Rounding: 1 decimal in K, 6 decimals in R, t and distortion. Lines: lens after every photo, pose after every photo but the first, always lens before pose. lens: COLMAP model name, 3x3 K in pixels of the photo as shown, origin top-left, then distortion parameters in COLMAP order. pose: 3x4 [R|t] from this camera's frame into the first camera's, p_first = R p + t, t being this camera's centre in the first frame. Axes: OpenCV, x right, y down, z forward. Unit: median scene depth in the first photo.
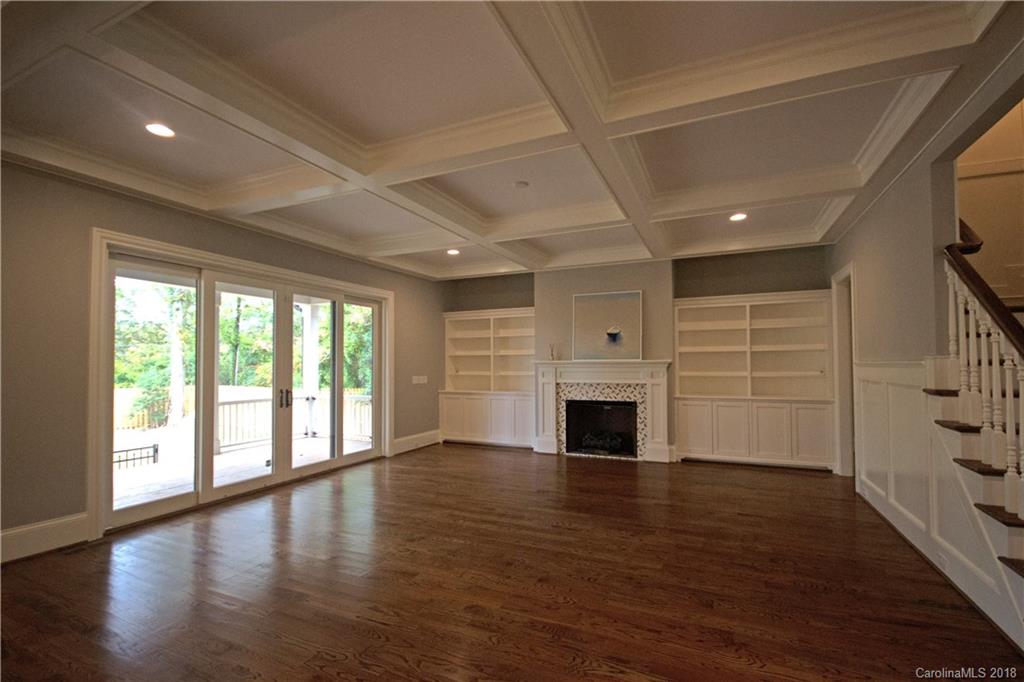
lens RADIAL K [[468.2, 0, 507.9], [0, 468.2, 346.1], [0, 0, 1]] dist [-0.006172, -0.005041]
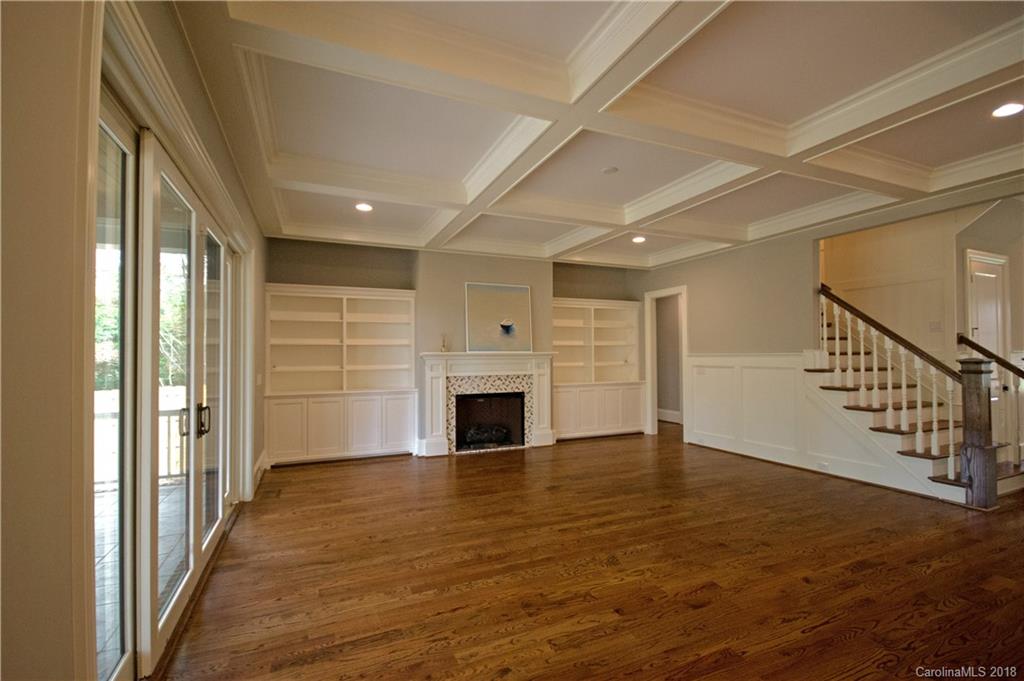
lens RADIAL K [[468.2, 0, 520.7], [0, 468.2, 344.0], [0, 0, 1]] dist [-0.006172, -0.005041]
pose [[0.658845, 0.020156, 0.752009, -0.519581], [-0.025265, 0.999670, -0.004659, 0.016727], [-0.751854, -0.015930, 0.659137, 0.315735]]
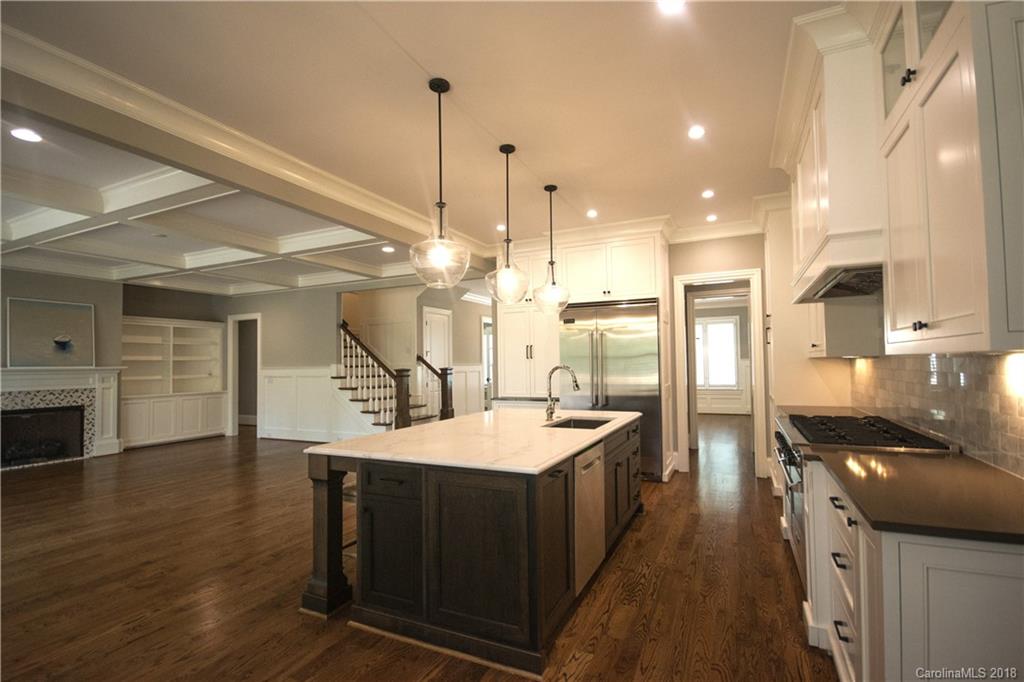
lens RADIAL K [[468.2, 0, 520.6], [0, 468.2, 347.6], [0, 0, 1]] dist [-0.006172, -0.005041]
pose [[-0.004958, 0.040726, 0.999158, -0.819830], [-0.021686, 0.998931, -0.040825, 0.006296], [-0.999753, -0.021870, -0.004069, -0.015691]]
